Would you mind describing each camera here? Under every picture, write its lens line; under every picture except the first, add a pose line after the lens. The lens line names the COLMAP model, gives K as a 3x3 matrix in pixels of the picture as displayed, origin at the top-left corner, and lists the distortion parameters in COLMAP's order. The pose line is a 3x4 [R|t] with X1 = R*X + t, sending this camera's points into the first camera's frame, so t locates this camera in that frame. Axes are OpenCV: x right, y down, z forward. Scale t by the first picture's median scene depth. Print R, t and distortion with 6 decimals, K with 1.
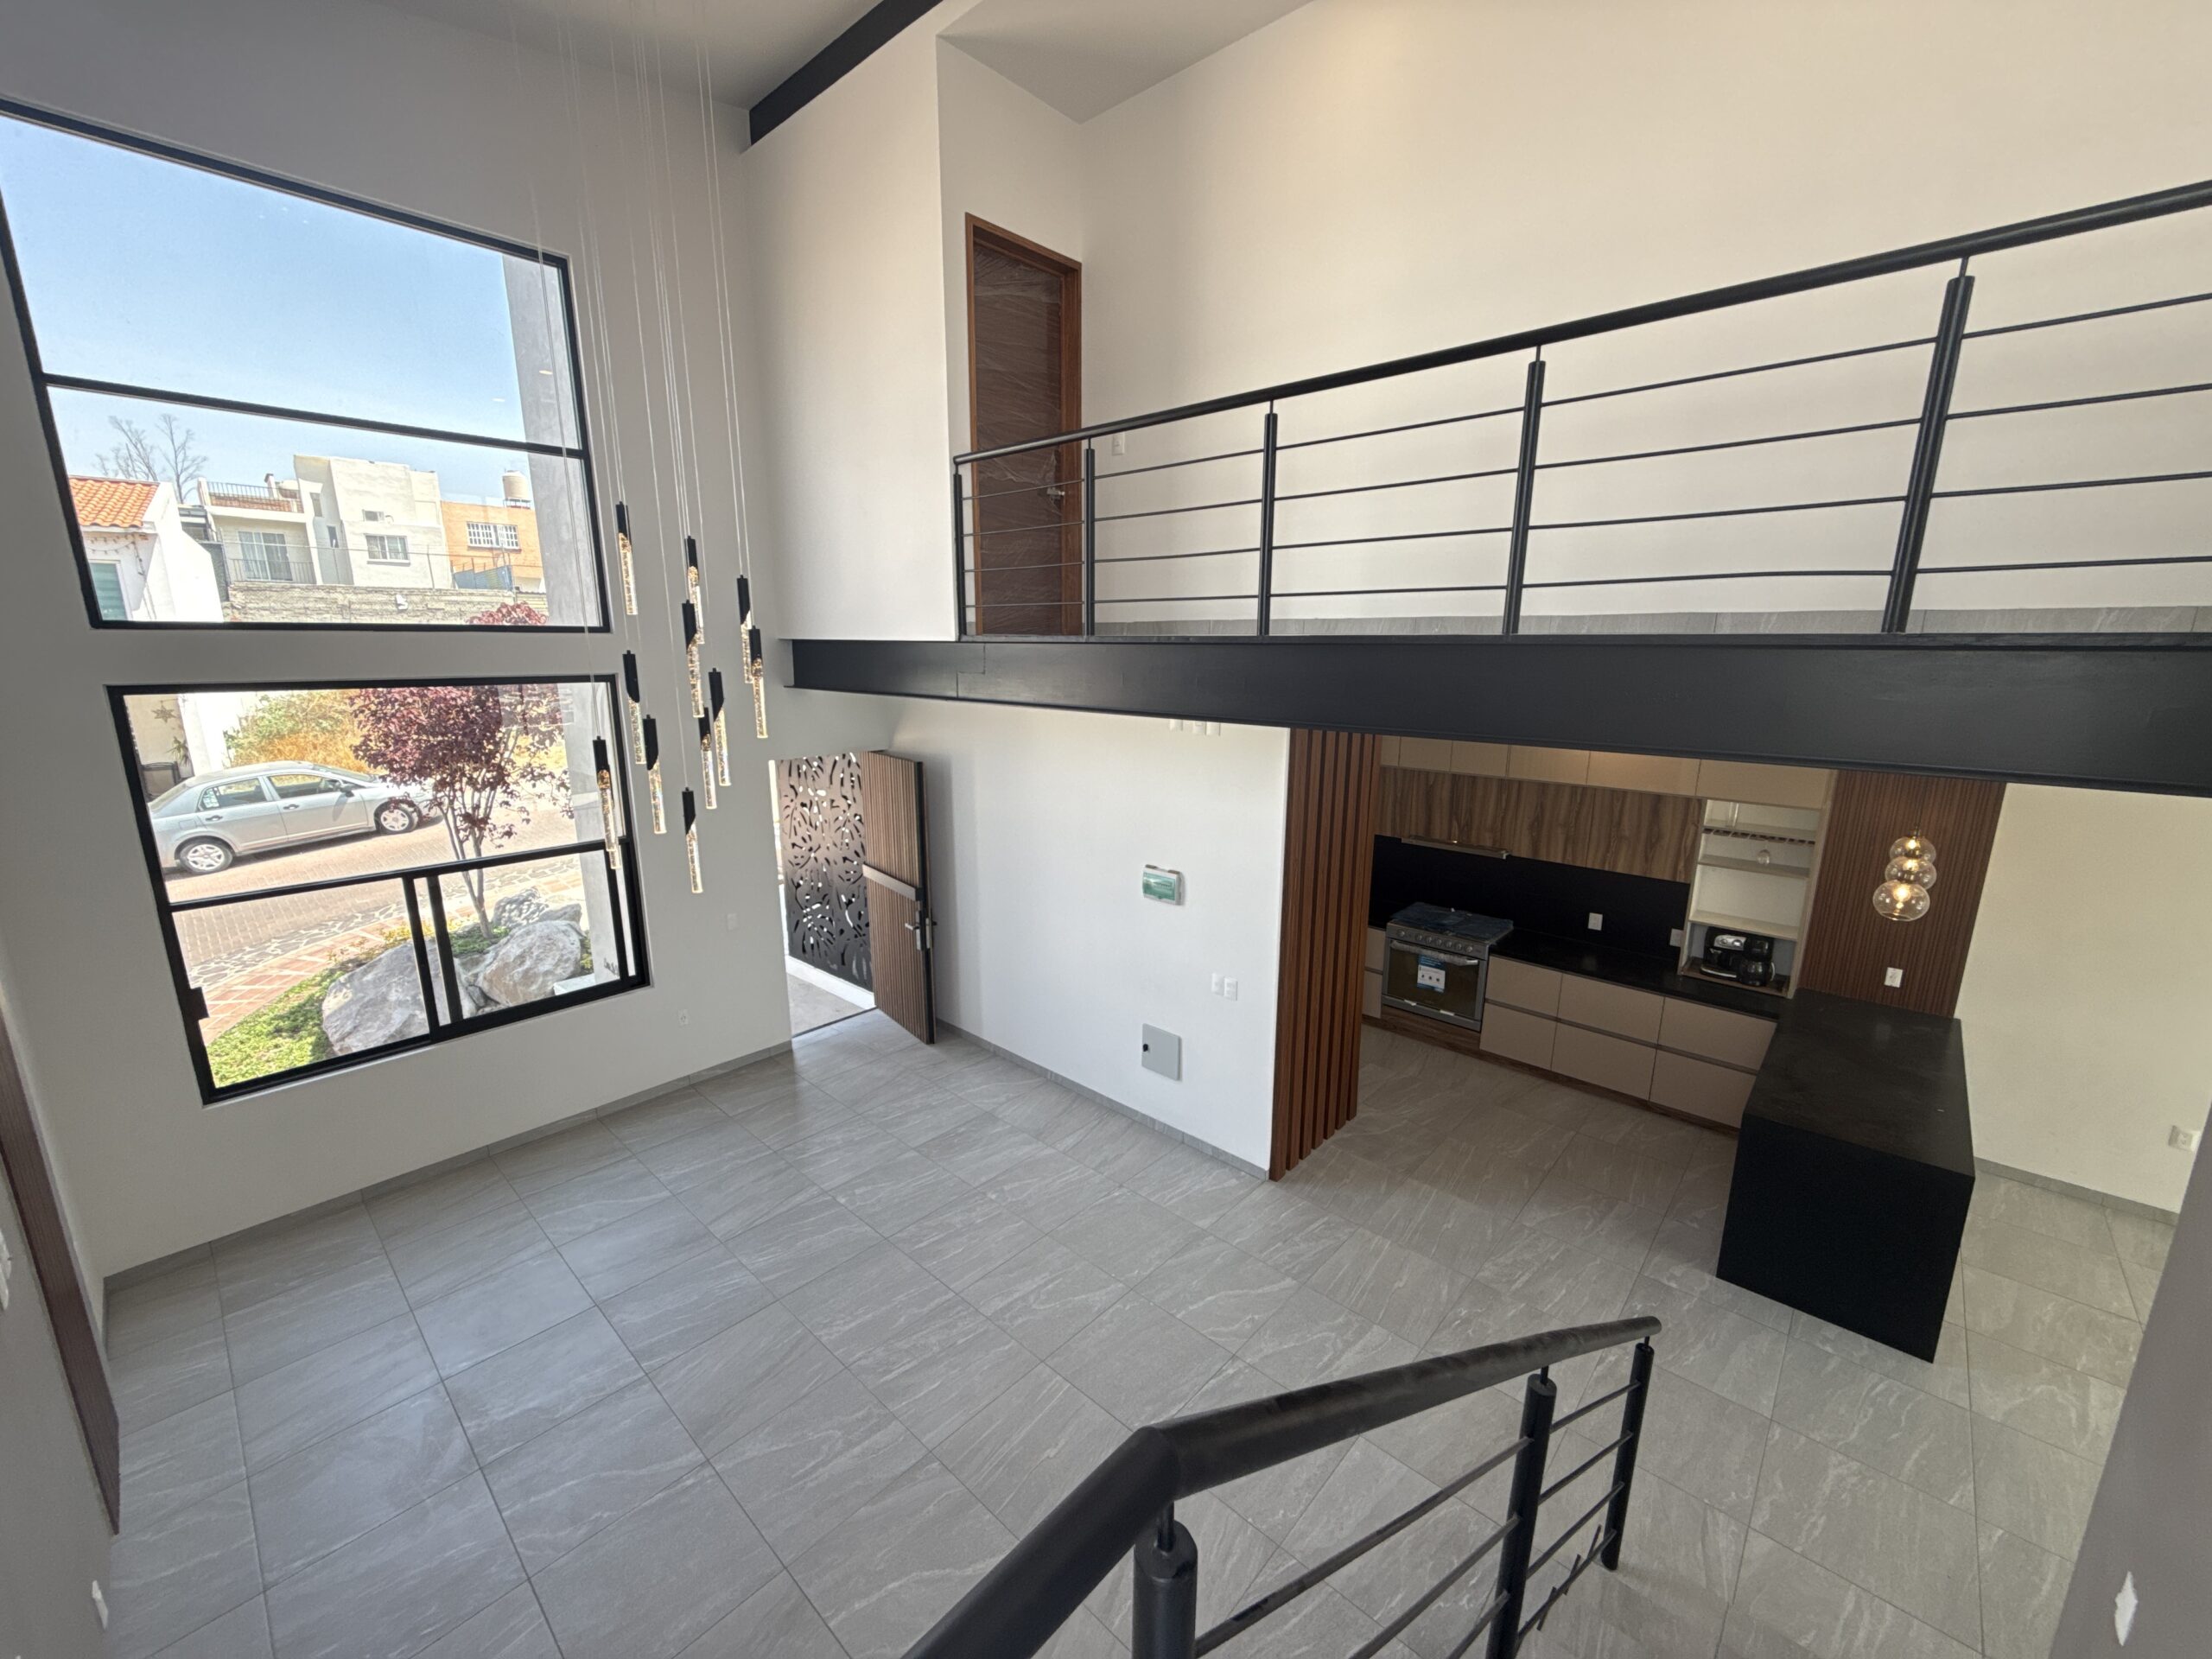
lens RADIAL K [[878.4, 0, 1105.6], [0, 878.4, 834.4], [0, 0, 1]] dist [-0.000620, 0.000671]
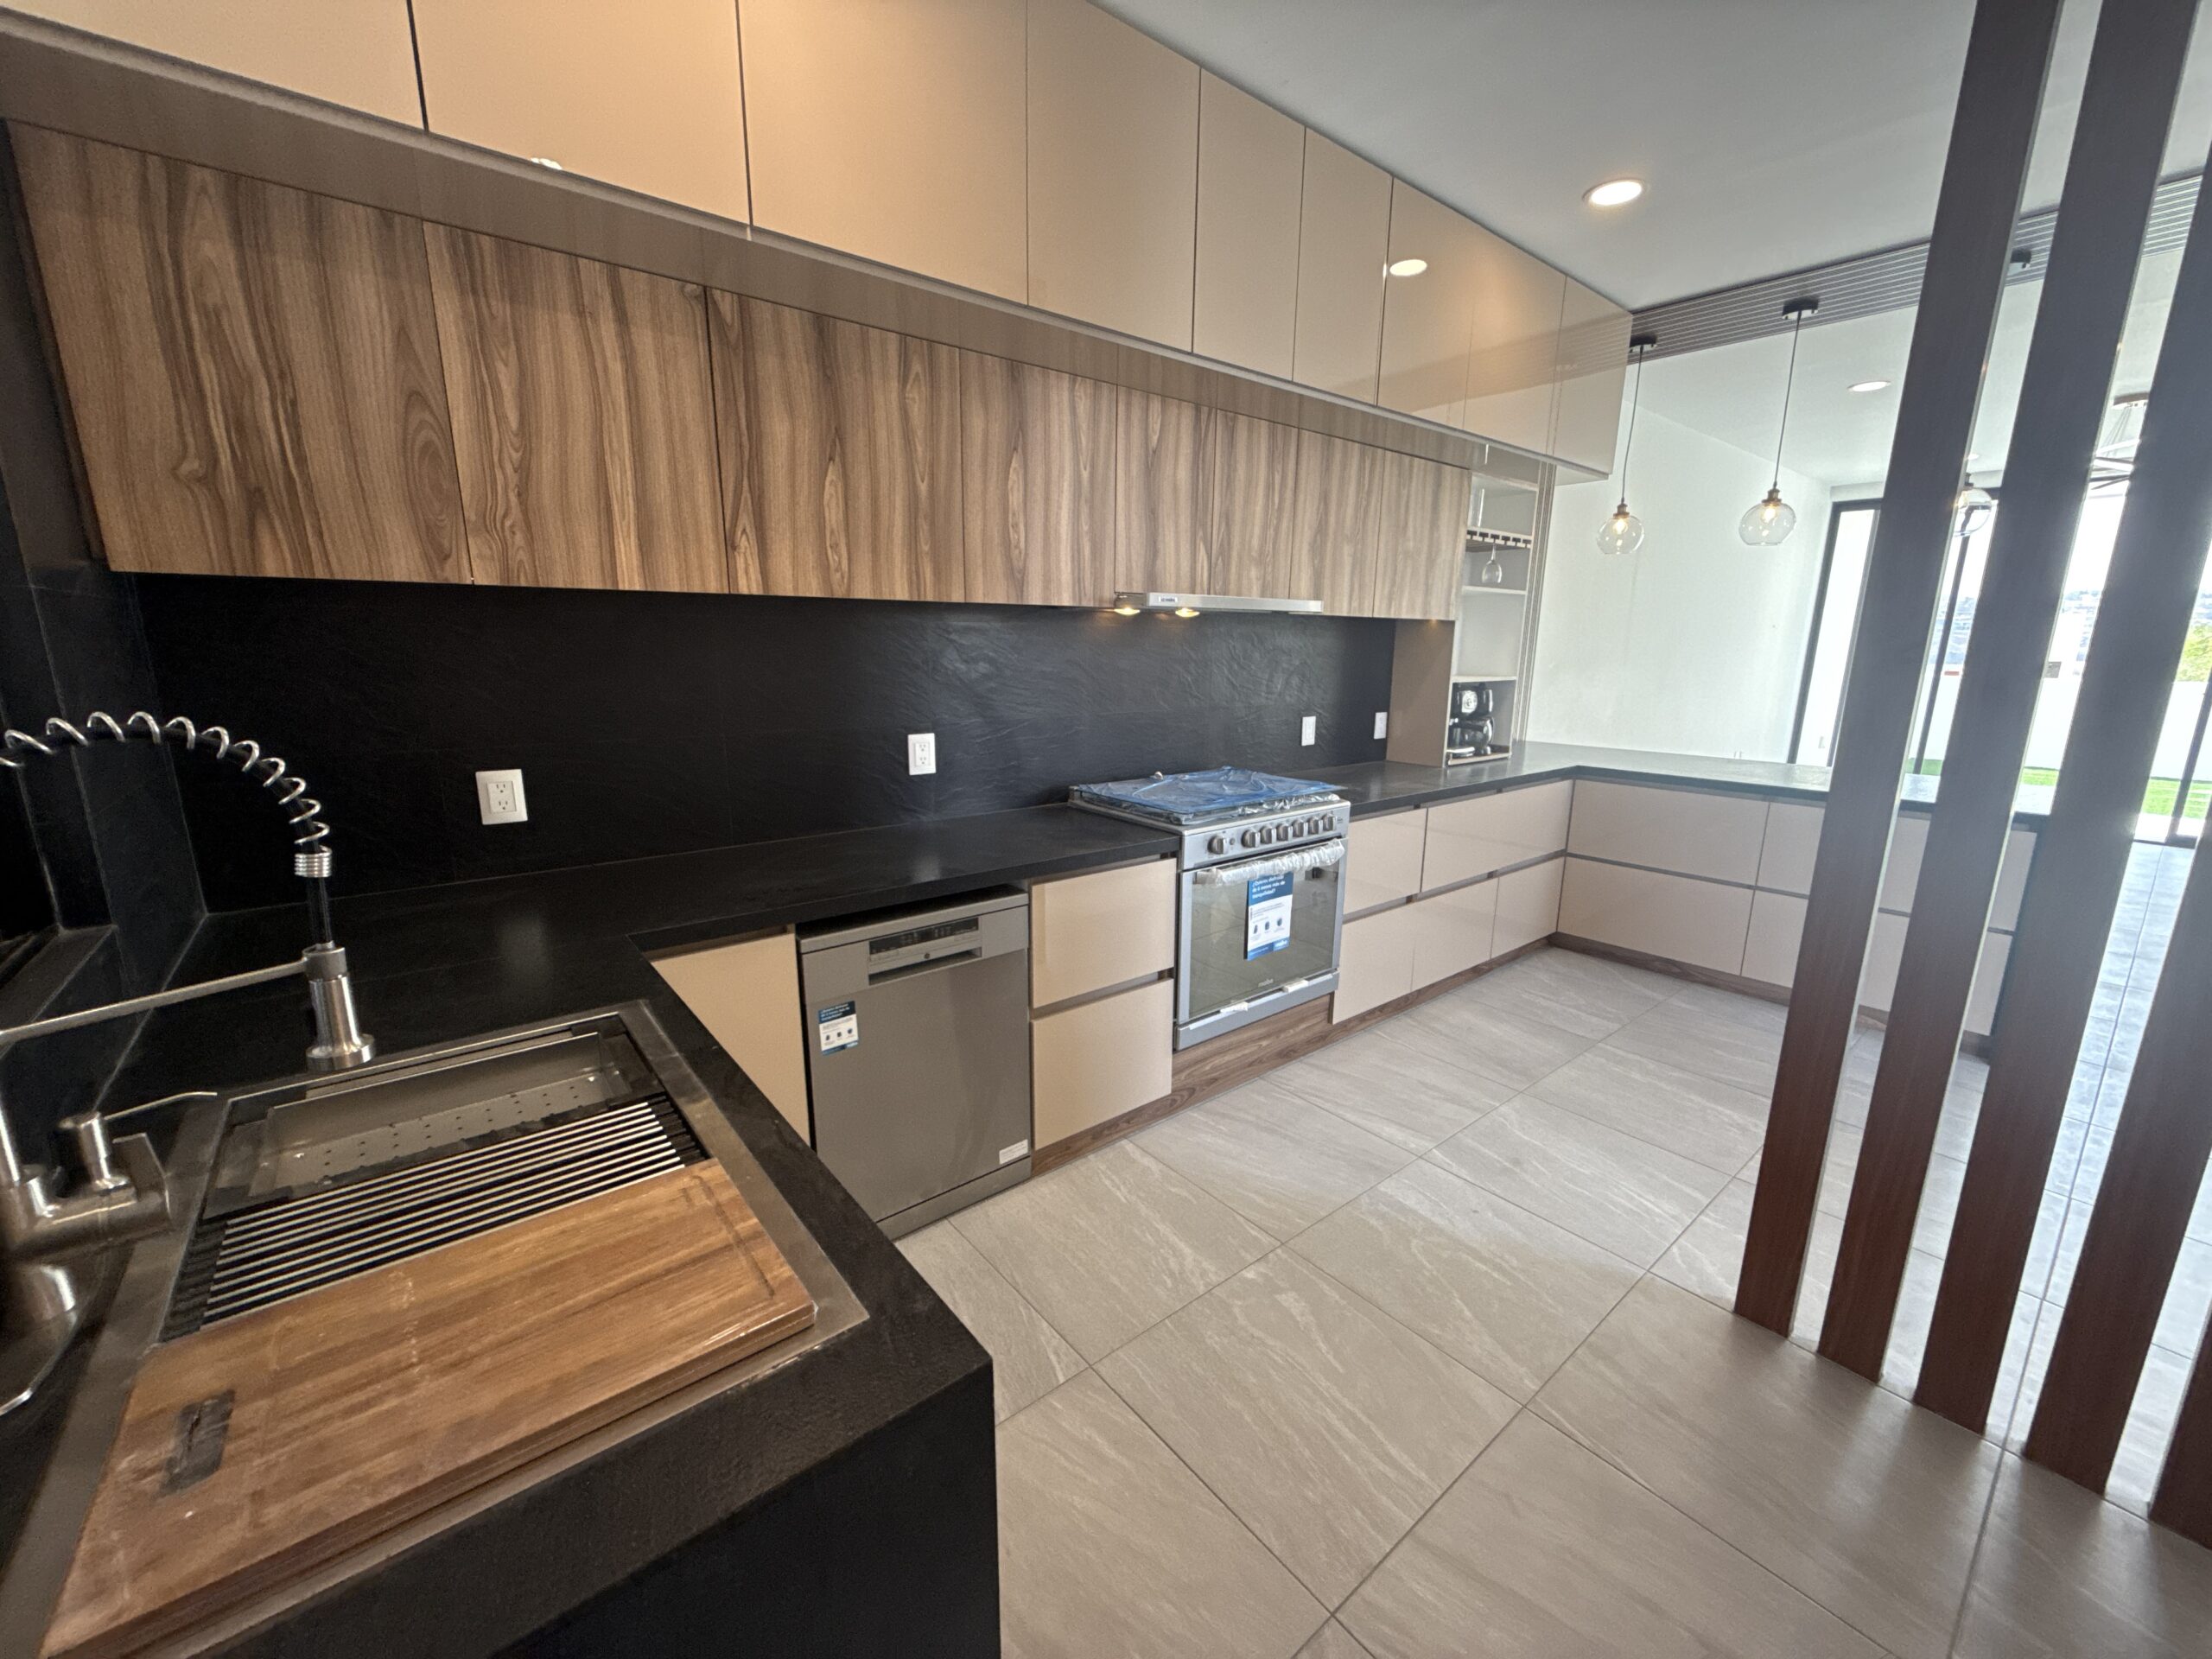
lens RADIAL K [[878.4, 0, 1105.6], [0, 878.4, 834.4], [0, 0, 1]] dist [-0.000620, 0.000671]
pose [[0.153417, -0.210673, 0.965443, -0.037951], [0.209243, 0.961780, 0.176623, 0.038981], [-0.965754, 0.174915, 0.191635, 1.164736]]
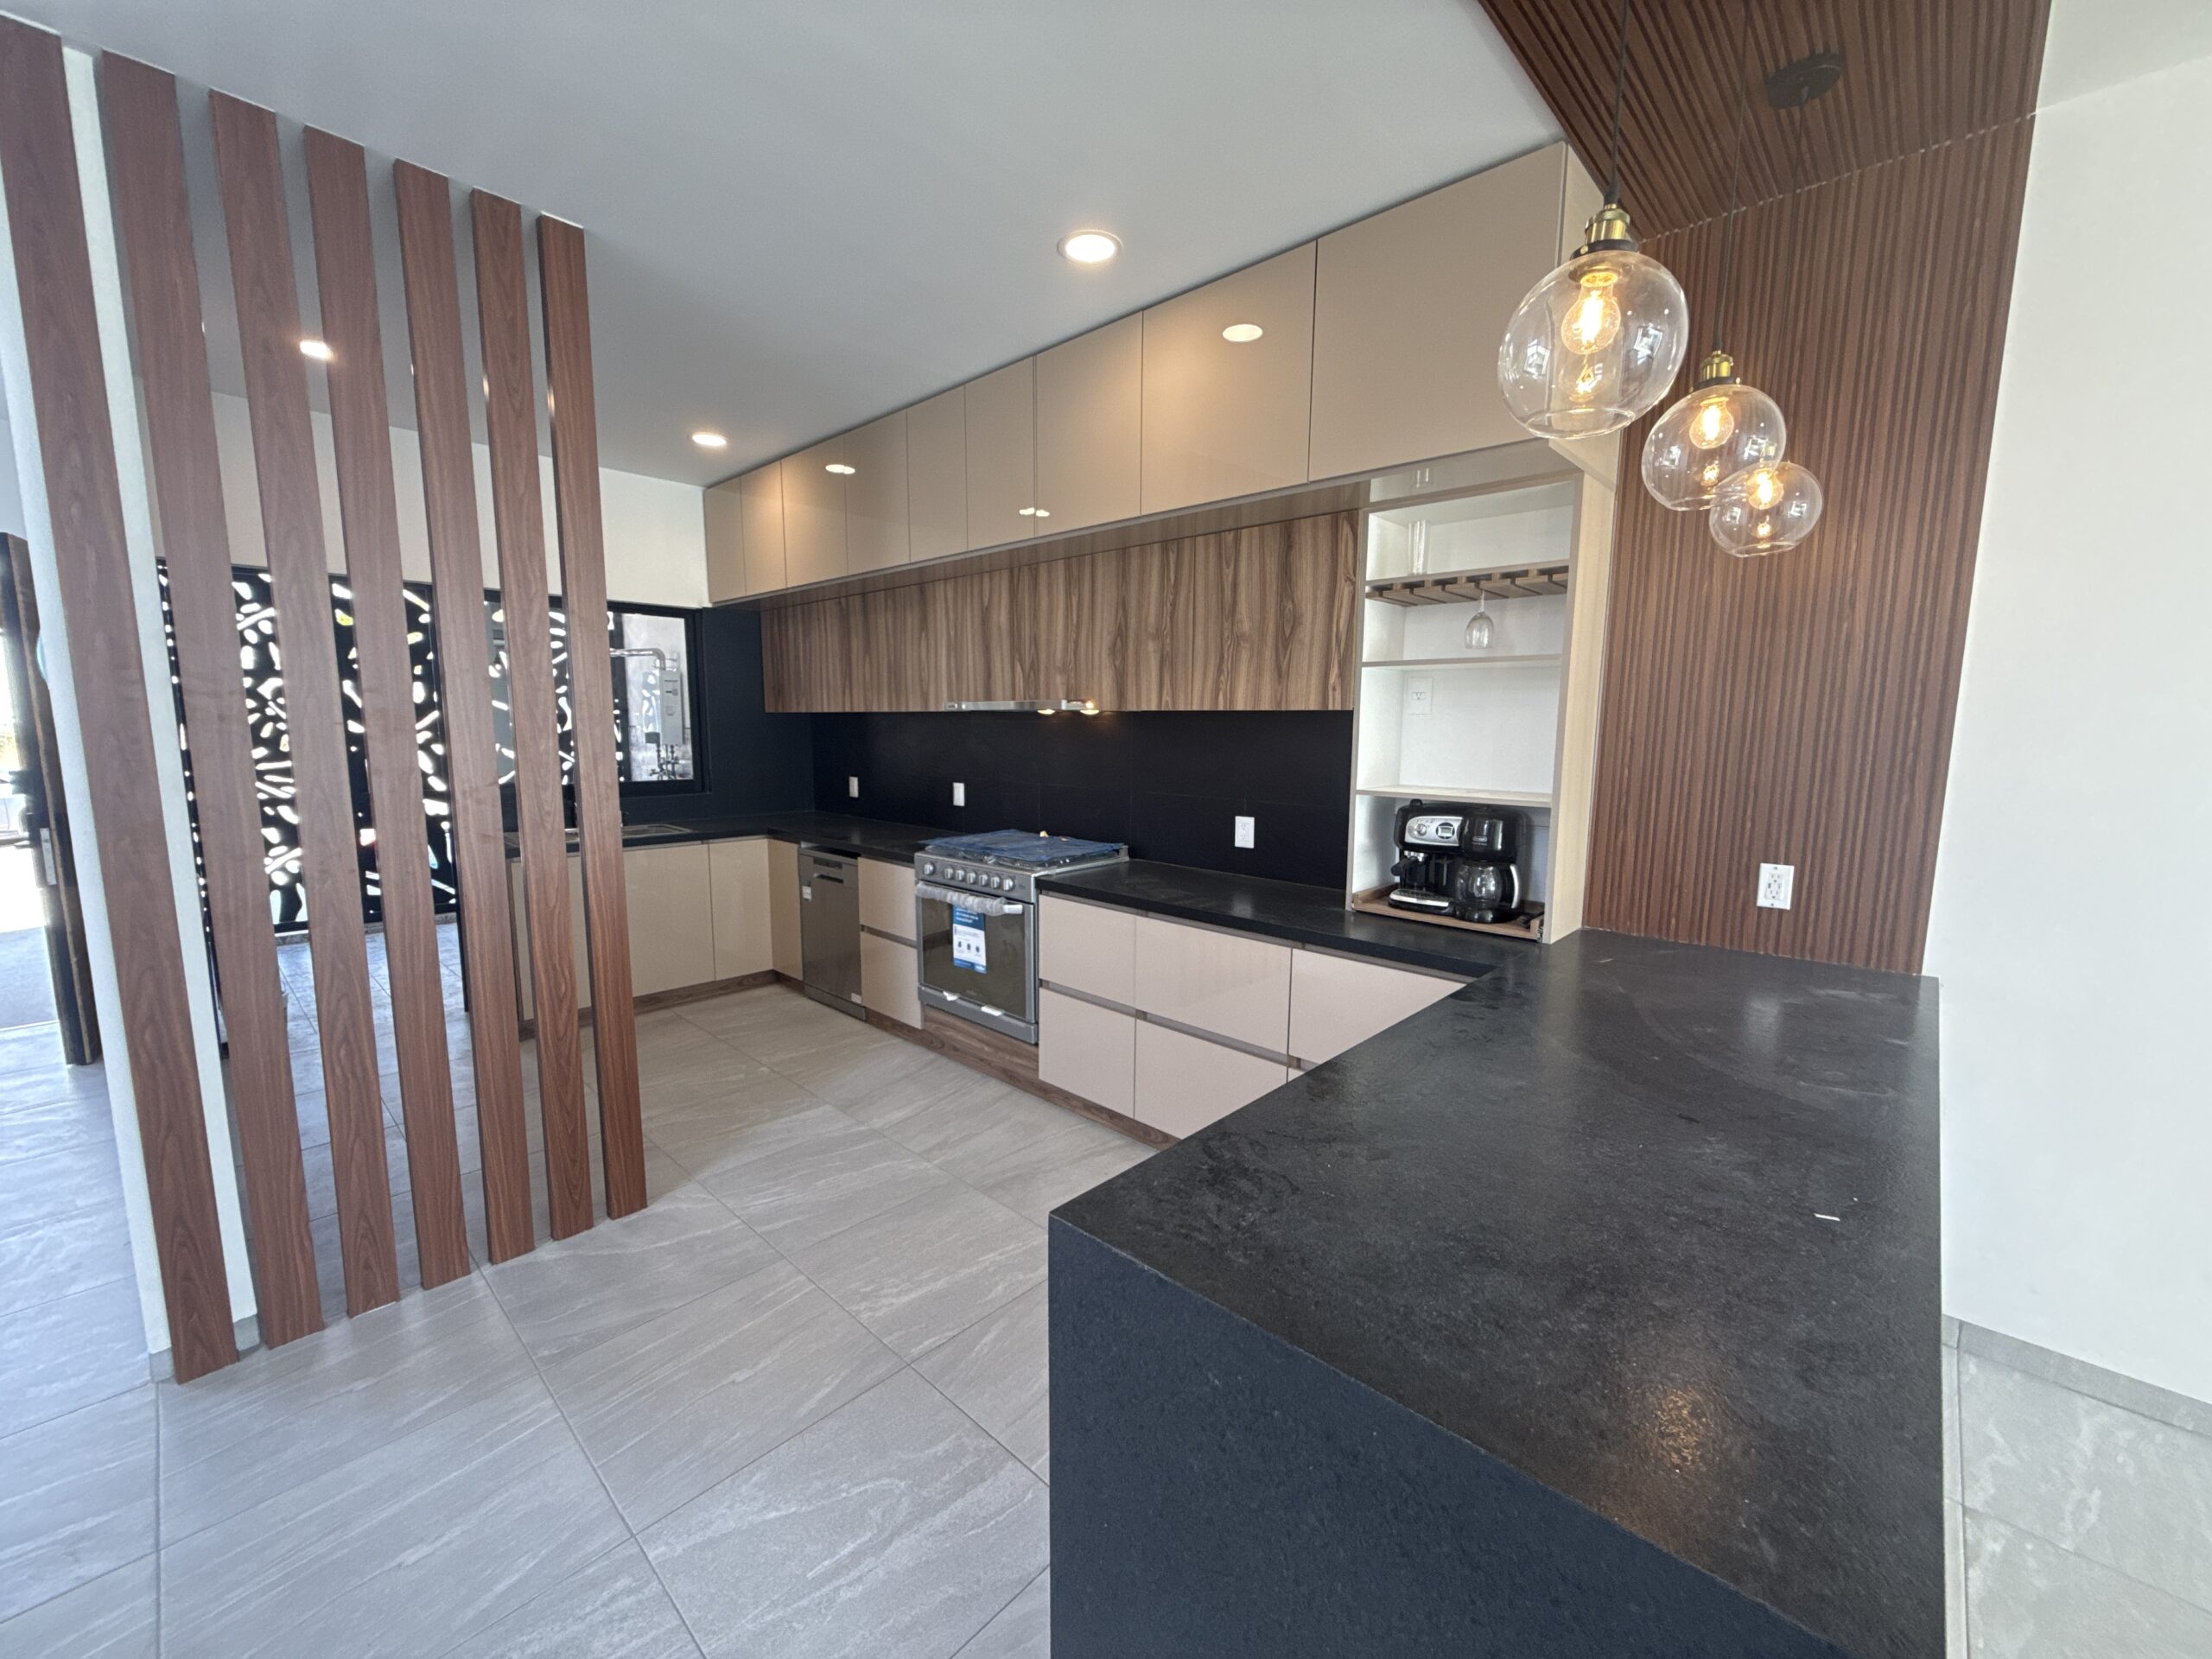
lens RADIAL K [[878.4, 0, 1105.6], [0, 878.4, 834.4], [0, 0, 1]] dist [-0.000620, 0.000671]
pose [[0.999801, 0.008226, -0.018153, 0.547160], [-0.009849, 0.995784, -0.091203, 0.168695], [0.017326, 0.091363, 0.995667, 0.537120]]
